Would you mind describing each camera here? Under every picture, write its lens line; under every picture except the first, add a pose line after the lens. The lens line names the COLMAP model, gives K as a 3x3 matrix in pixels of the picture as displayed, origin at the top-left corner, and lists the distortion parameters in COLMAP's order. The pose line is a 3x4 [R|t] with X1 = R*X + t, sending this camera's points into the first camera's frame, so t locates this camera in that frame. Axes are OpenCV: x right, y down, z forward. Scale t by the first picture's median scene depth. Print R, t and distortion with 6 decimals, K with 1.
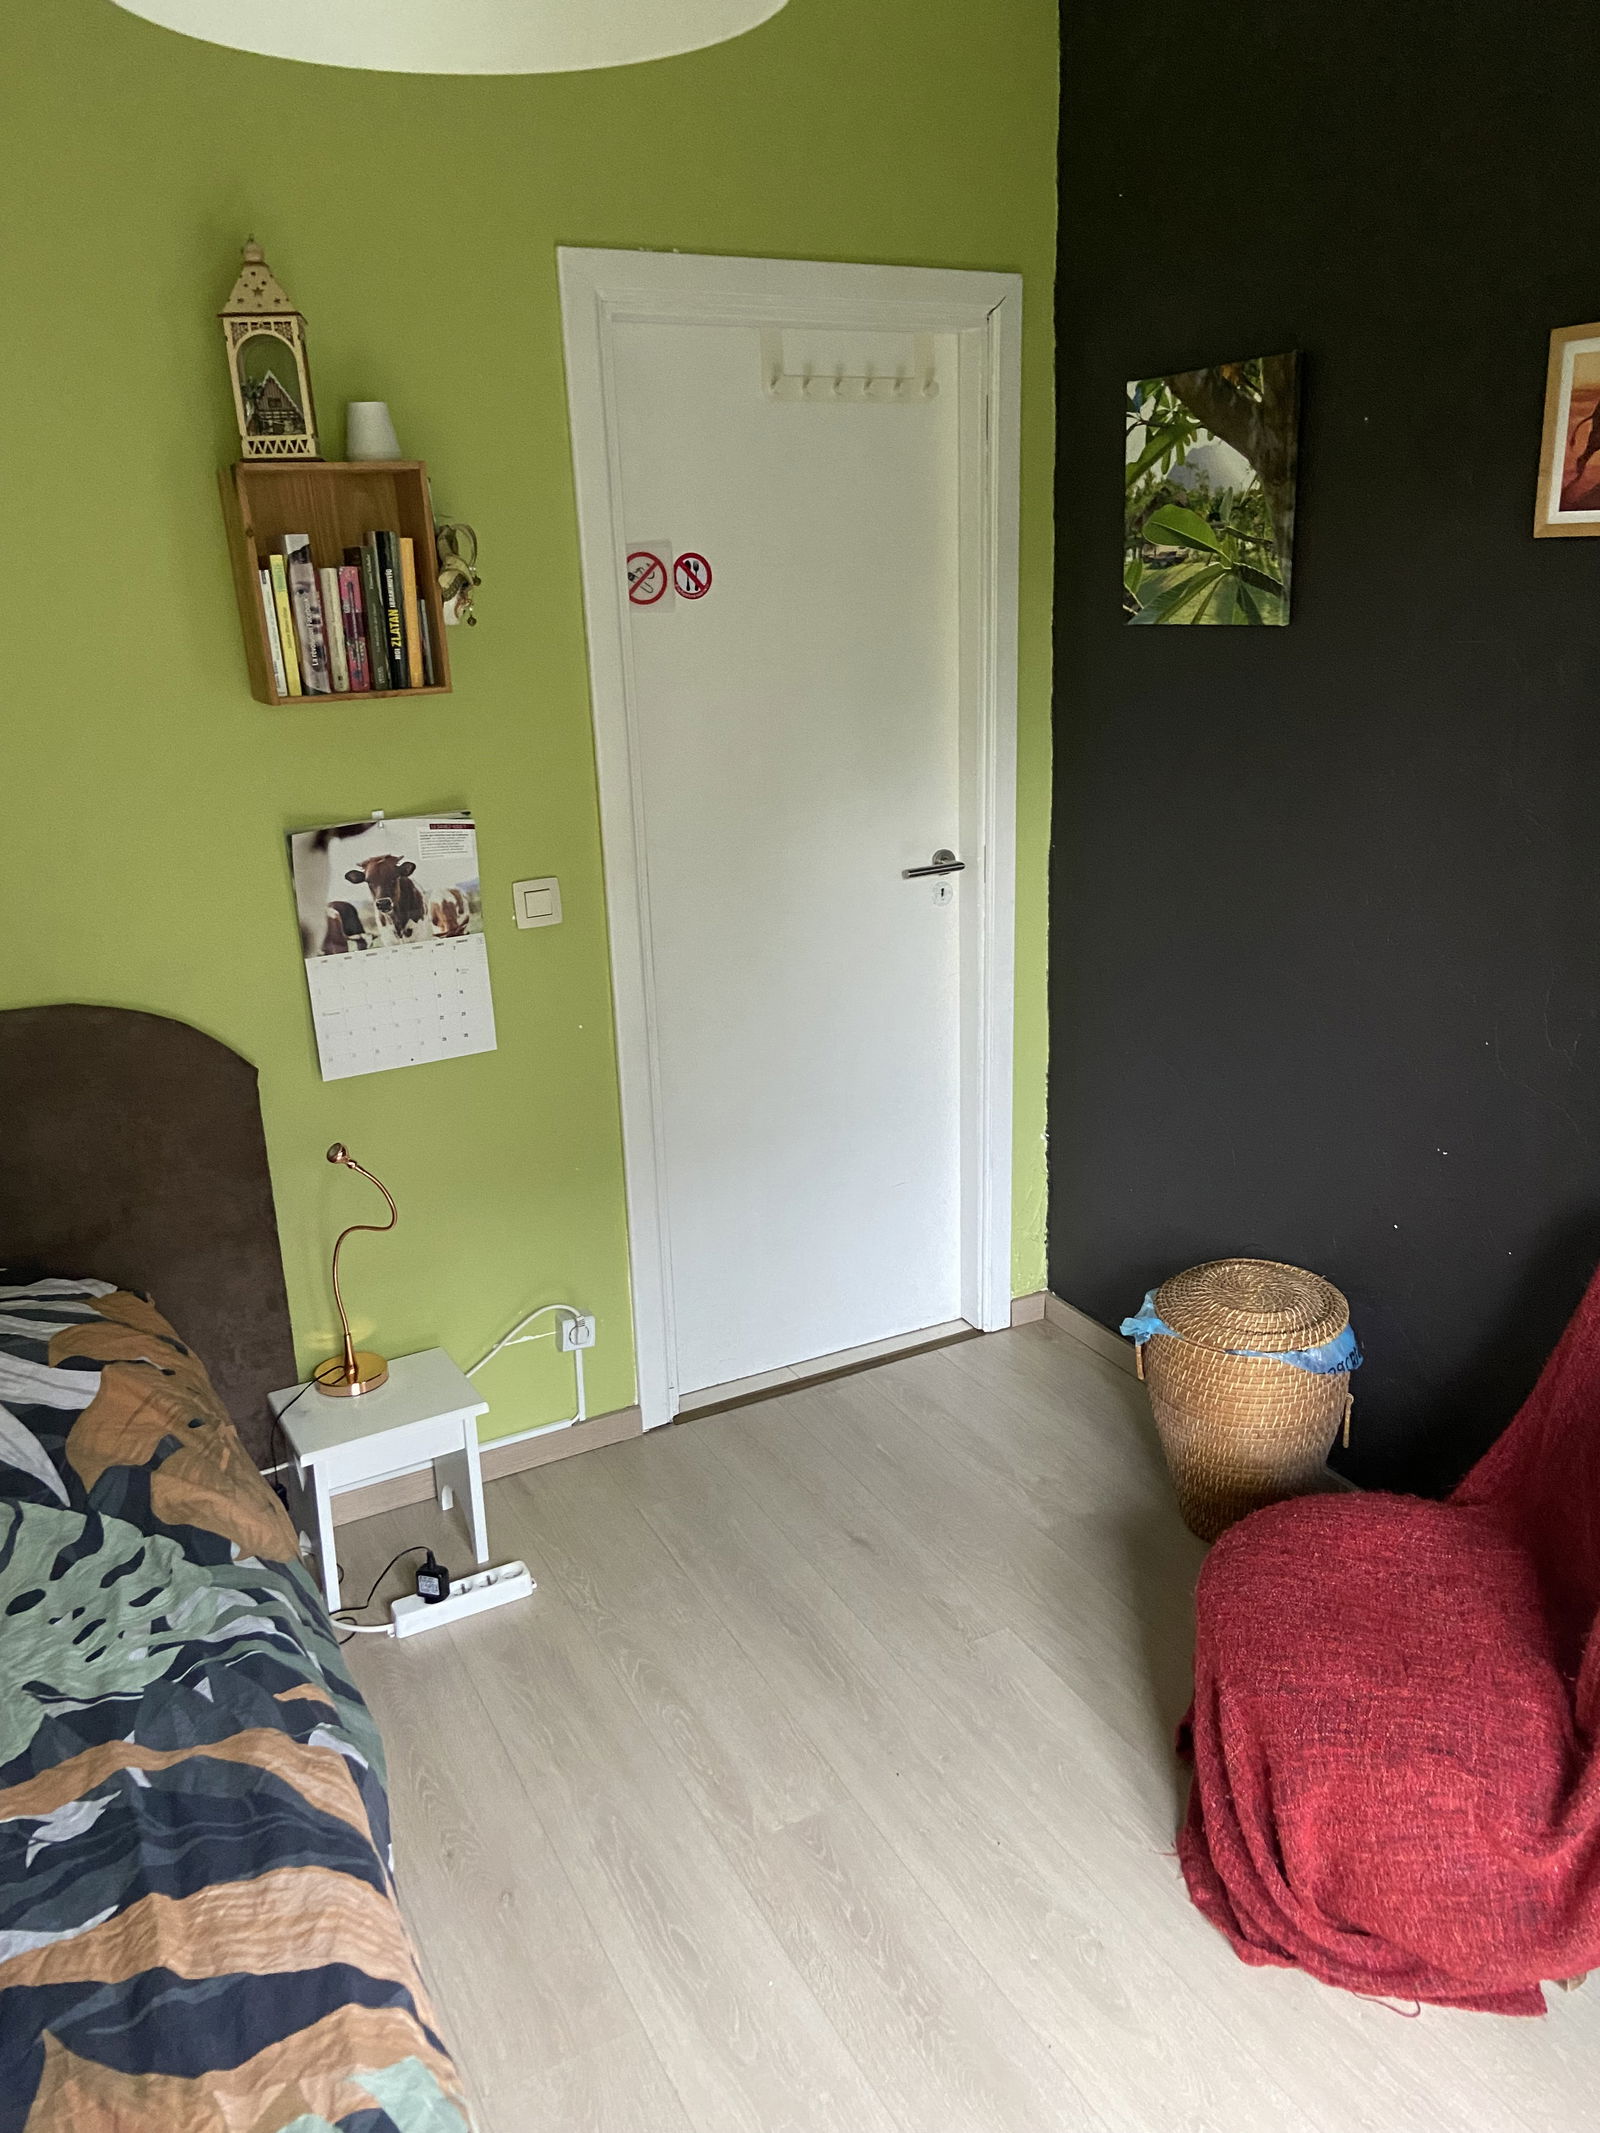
lens RADIAL K [[1588.2, 0, 815.7], [0, 1588.2, 1043.4], [0, 0, 1]] dist [0.130390, -0.176085]
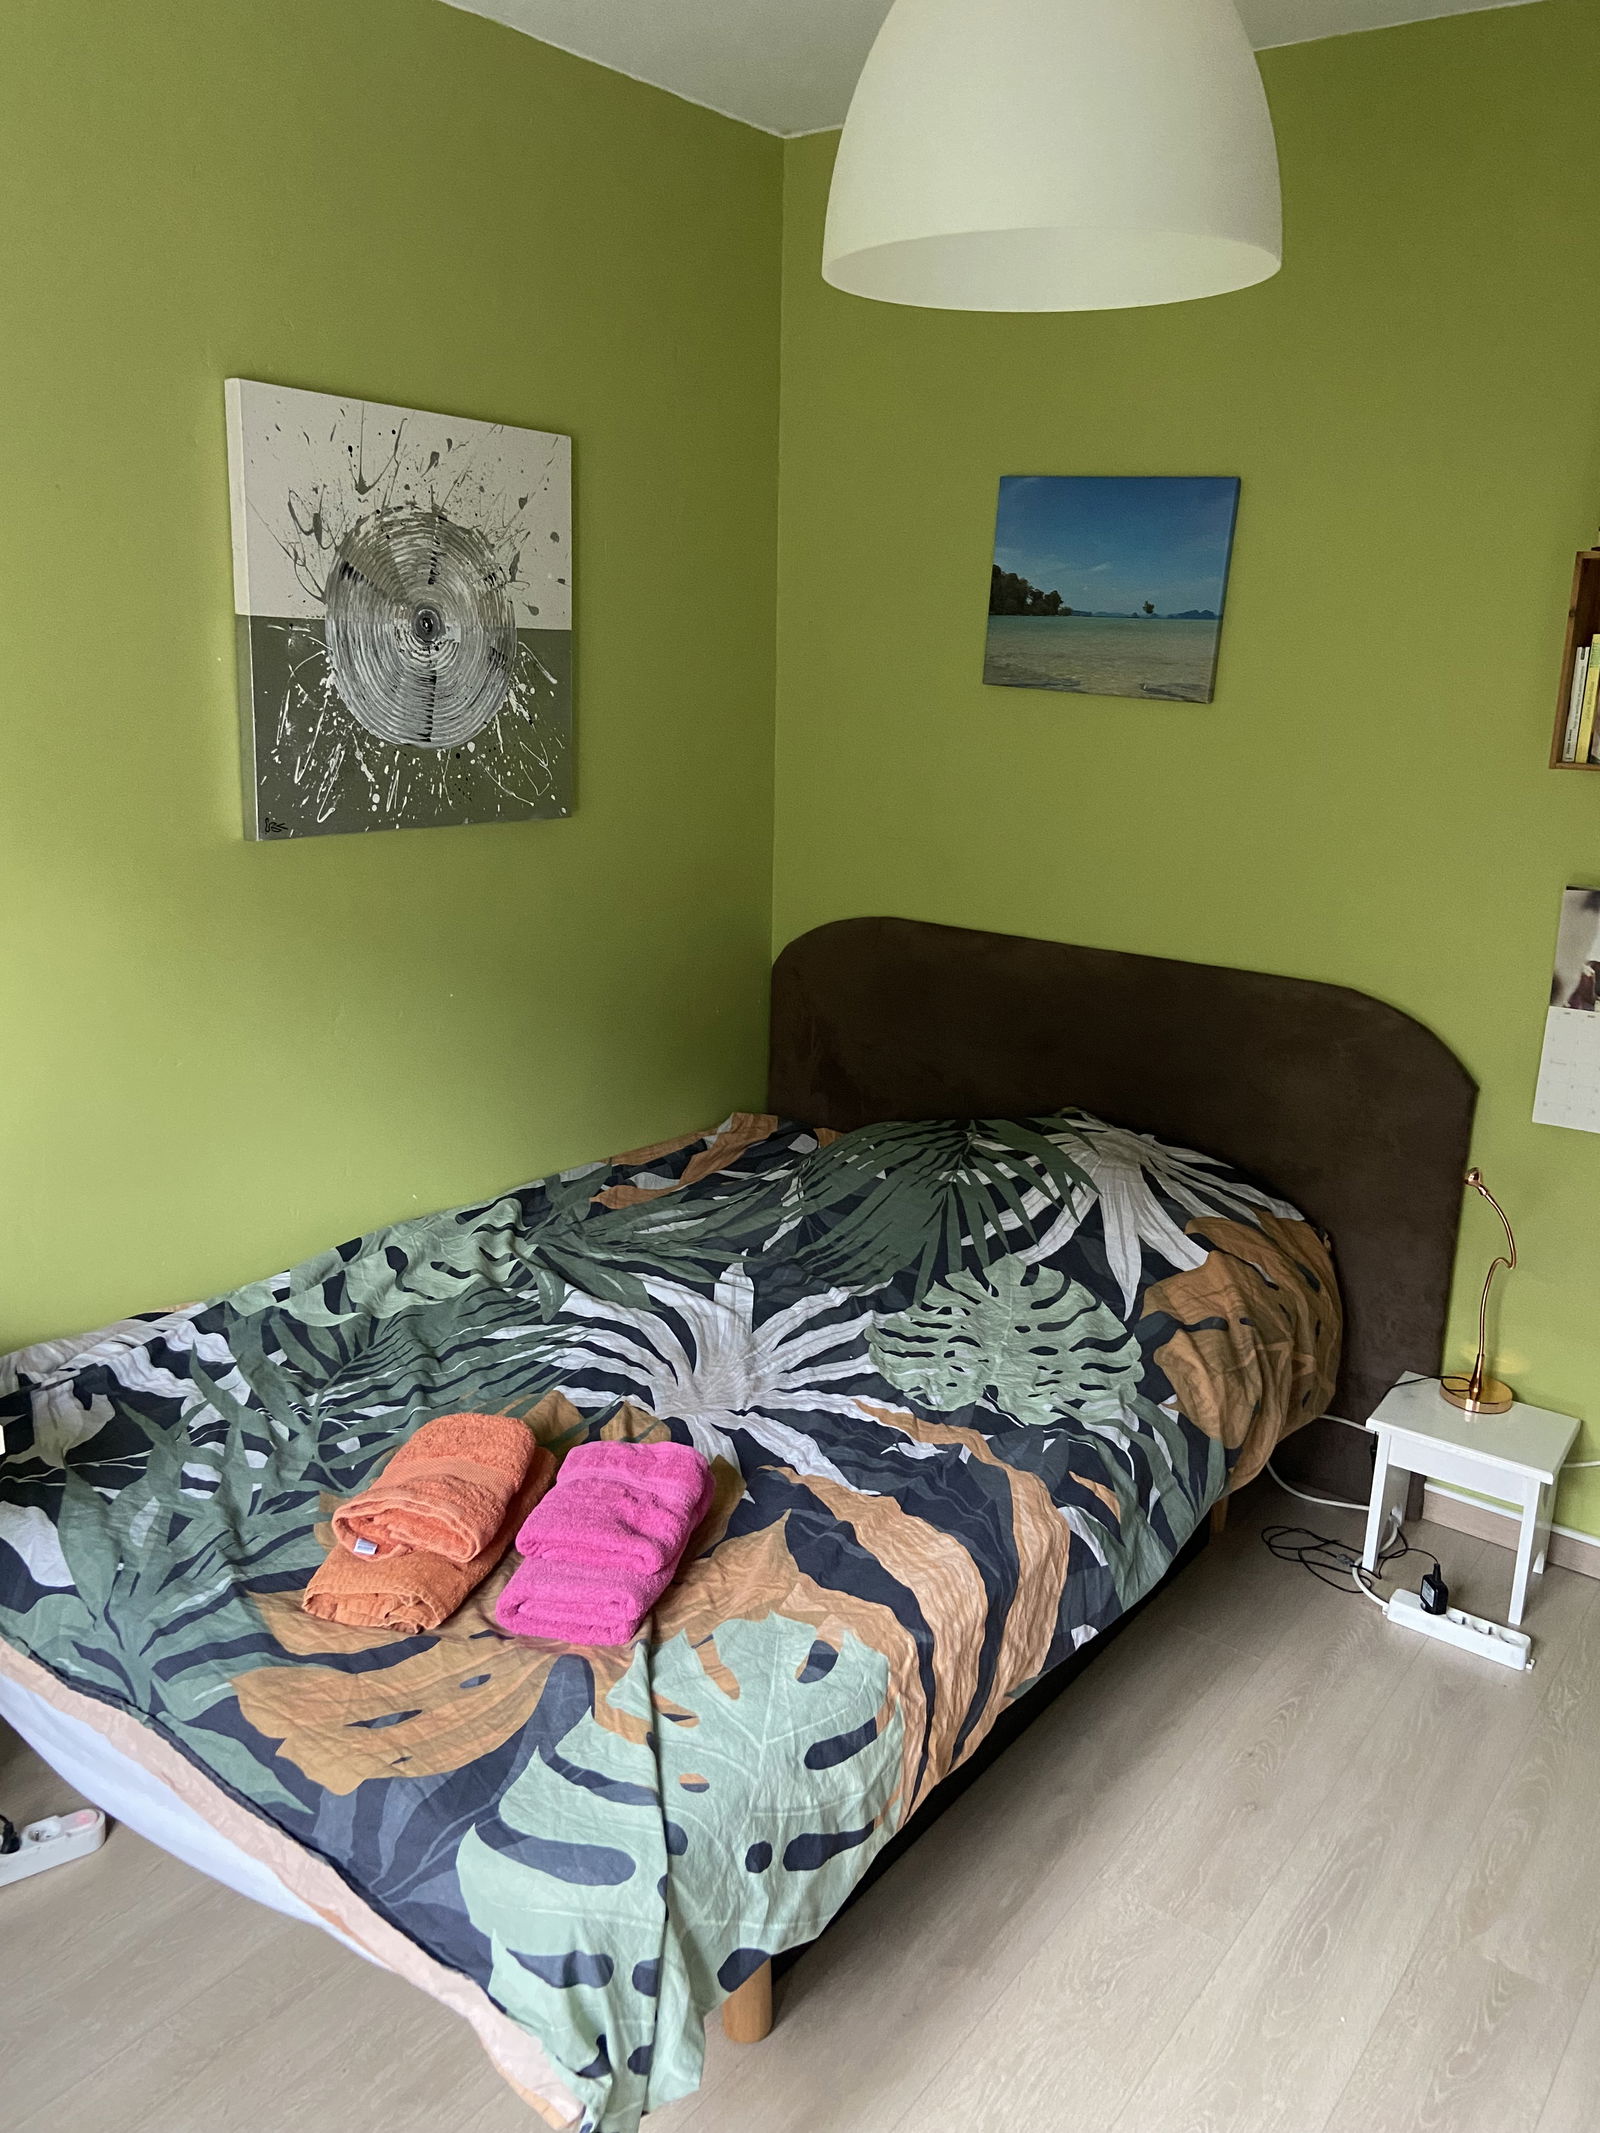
lens RADIAL K [[1588.2, 0, 815.7], [0, 1588.2, 1043.4], [0, 0, 1]] dist [0.130390, -0.176085]
pose [[0.418533, 0.272699, -0.866294, 0.499165], [-0.297024, 0.942502, 0.153187, -0.058834], [0.858258, 0.193196, 0.475467, 0.091688]]
